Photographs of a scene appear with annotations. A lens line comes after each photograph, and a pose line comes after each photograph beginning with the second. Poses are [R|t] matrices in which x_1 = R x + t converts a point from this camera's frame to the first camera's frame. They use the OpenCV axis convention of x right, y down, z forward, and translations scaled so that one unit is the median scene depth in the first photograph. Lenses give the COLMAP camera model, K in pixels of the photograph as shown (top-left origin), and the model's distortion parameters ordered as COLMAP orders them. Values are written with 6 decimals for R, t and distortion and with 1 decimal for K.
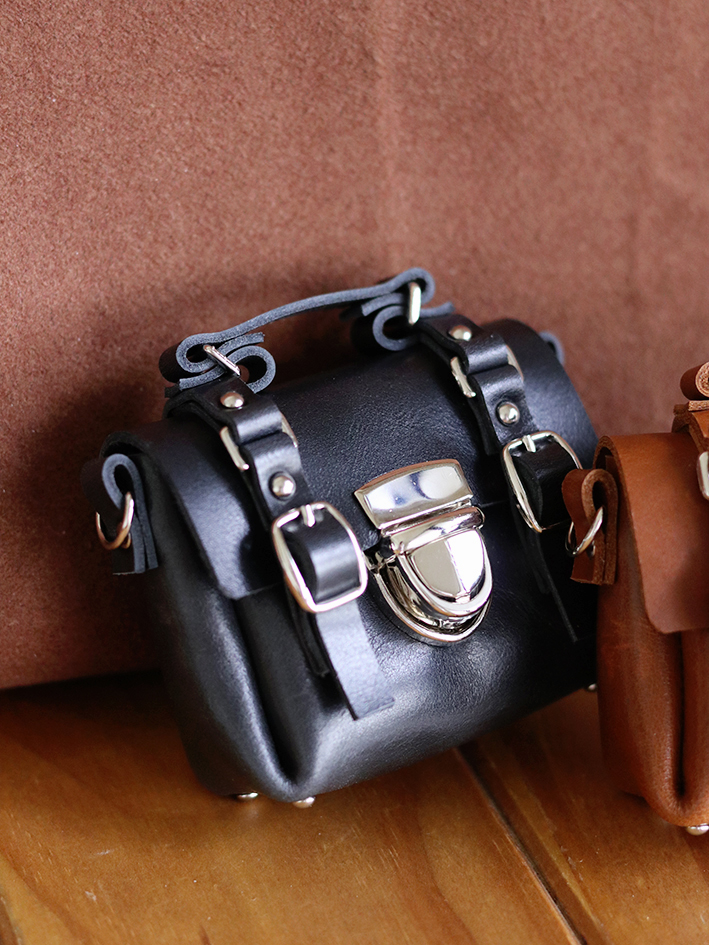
lens RADIAL K [[2746.1, 0, 354.5], [0, 2746.1, 472.5], [0, 0, 1]] dist [-0.123991, -0.552484]
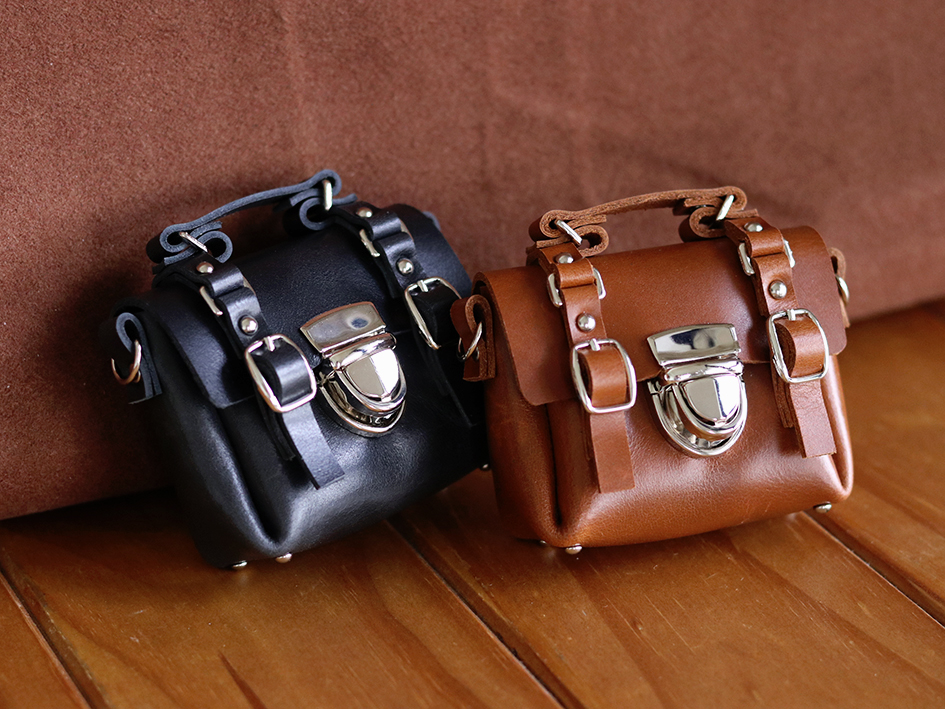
lens RADIAL K [[2676.0, 0, 472.5], [0, 2676.0, 354.5], [0, 0, 1]] dist [-0.101569, -0.481175]
pose [[0.990642, -0.089581, 0.102976, -0.051350], [0.096029, 0.993601, -0.059456, 0.103753], [-0.096991, 0.068788, 0.992905, -0.315835]]
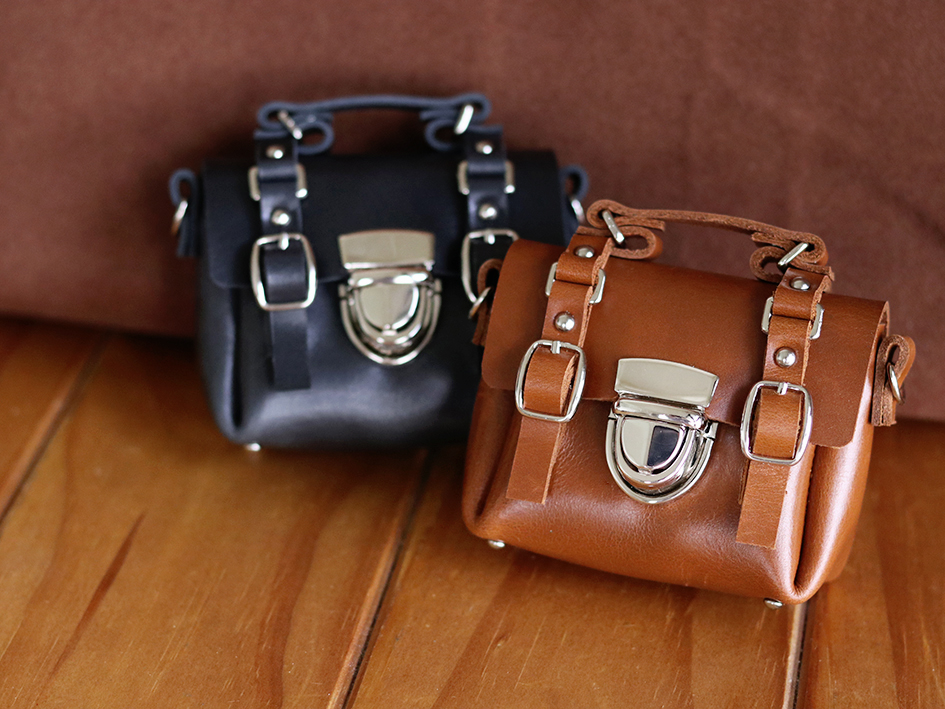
lens RADIAL K [[2676.0, 0, 472.5], [0, 2676.0, 354.5], [0, 0, 1]] dist [-0.101569, -0.481175]
pose [[0.870534, 0.237161, -0.431190, 0.618514], [-0.236690, 0.969990, 0.055653, -0.024695], [0.431449, 0.053610, 0.900543, -0.152620]]
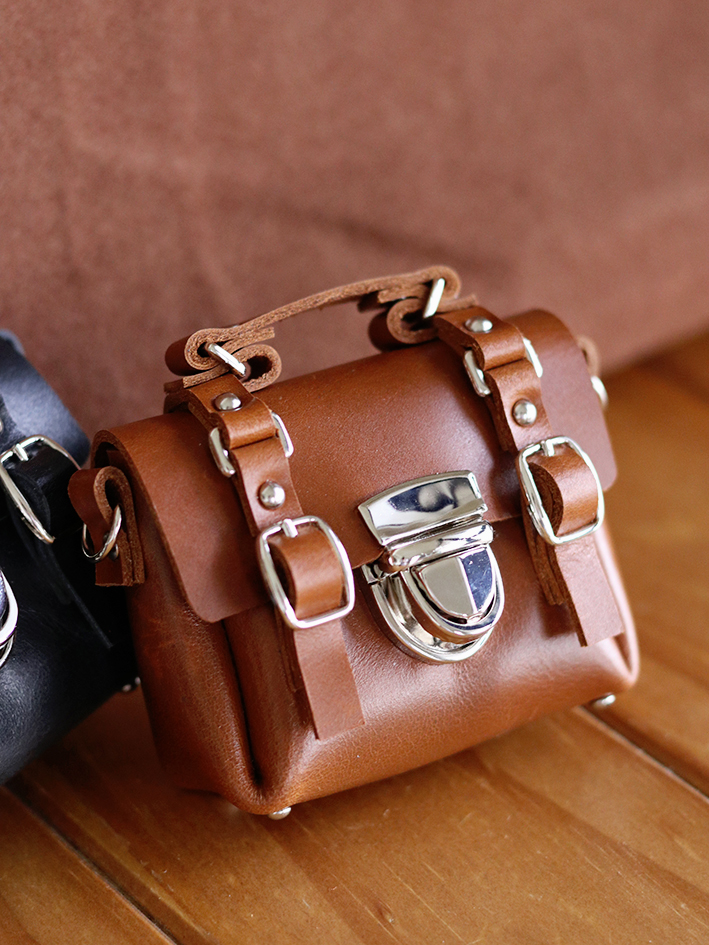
lens RADIAL K [[2746.1, 0, 354.5], [0, 2746.1, 472.5], [0, 0, 1]] dist [-0.123991, -0.552484]
pose [[0.944410, -0.196805, 0.263358, -0.077061], [0.188214, 0.980430, 0.057725, -0.036422], [-0.269565, -0.004948, 0.962969, 0.060910]]
